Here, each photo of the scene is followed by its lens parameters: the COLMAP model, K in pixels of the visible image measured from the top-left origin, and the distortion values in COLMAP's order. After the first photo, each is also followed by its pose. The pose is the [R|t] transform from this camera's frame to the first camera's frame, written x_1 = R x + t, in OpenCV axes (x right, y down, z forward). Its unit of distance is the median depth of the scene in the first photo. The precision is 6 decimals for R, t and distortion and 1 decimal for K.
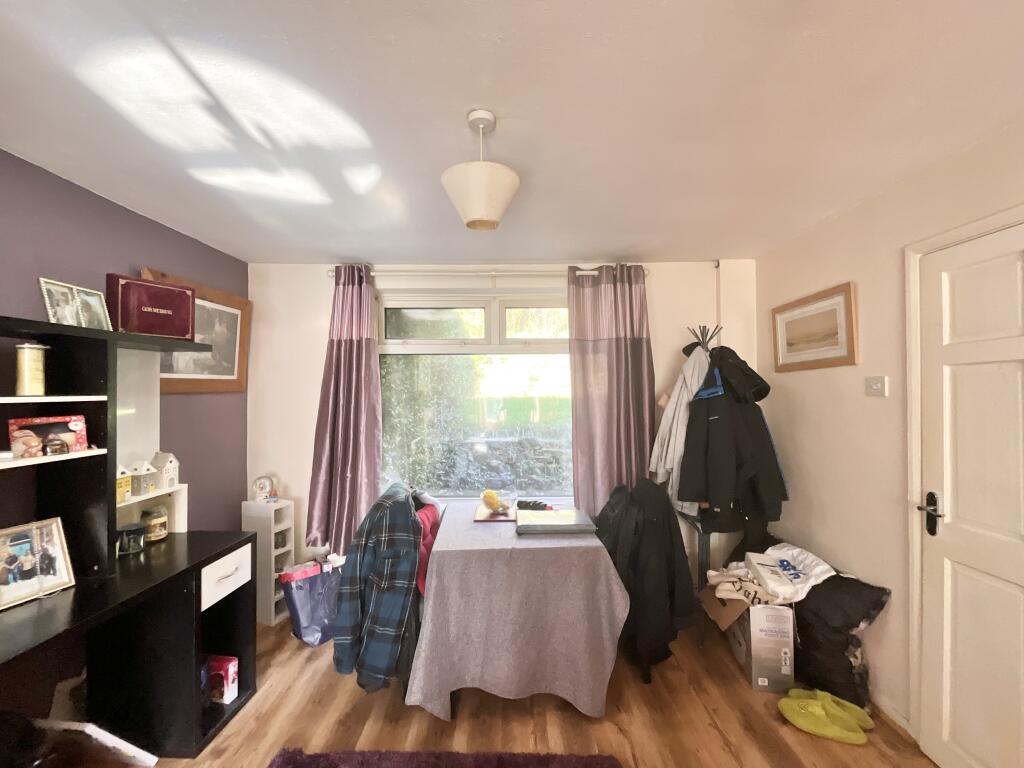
lens RADIAL K [[414.1, 0, 515.6], [0, 414.1, 382.3], [0, 0, 1]] dist [0.001044, 0.000463]
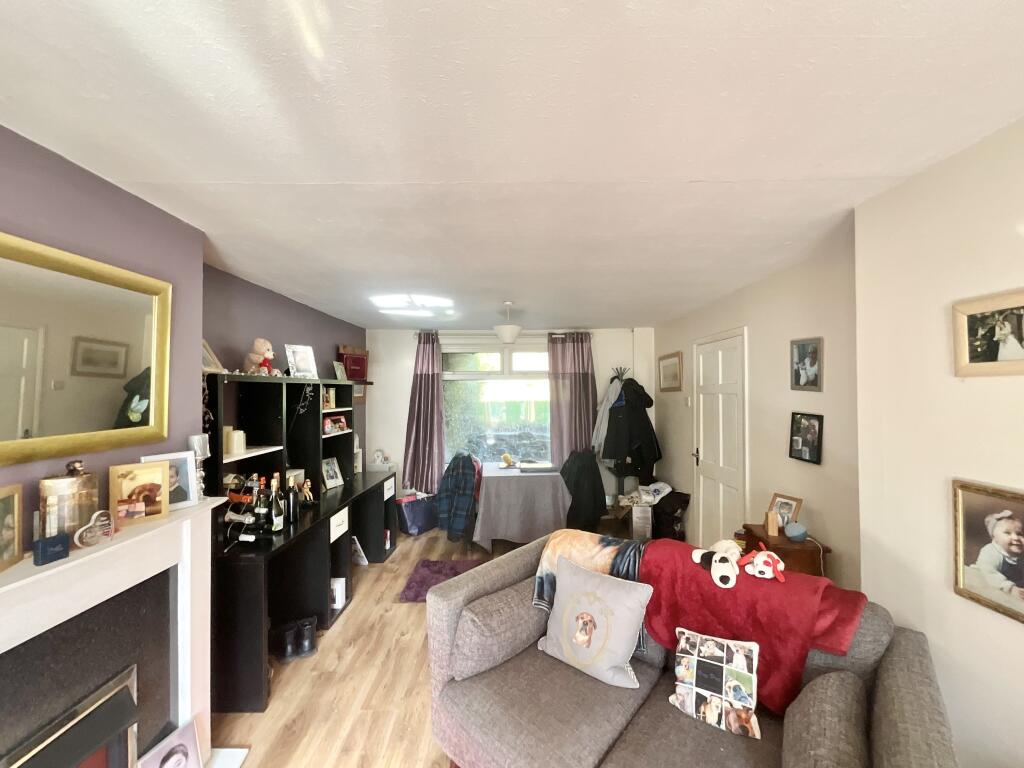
lens RADIAL K [[414.1, 0, 507.6], [0, 414.1, 385.5], [0, 0, 1]] dist [0.001044, 0.000463]
pose [[0.999928, -0.003139, -0.011599, -0.031536], [0.003206, 0.999978, 0.005776, -0.070030], [0.011581, -0.005812, 0.999916, -0.905583]]
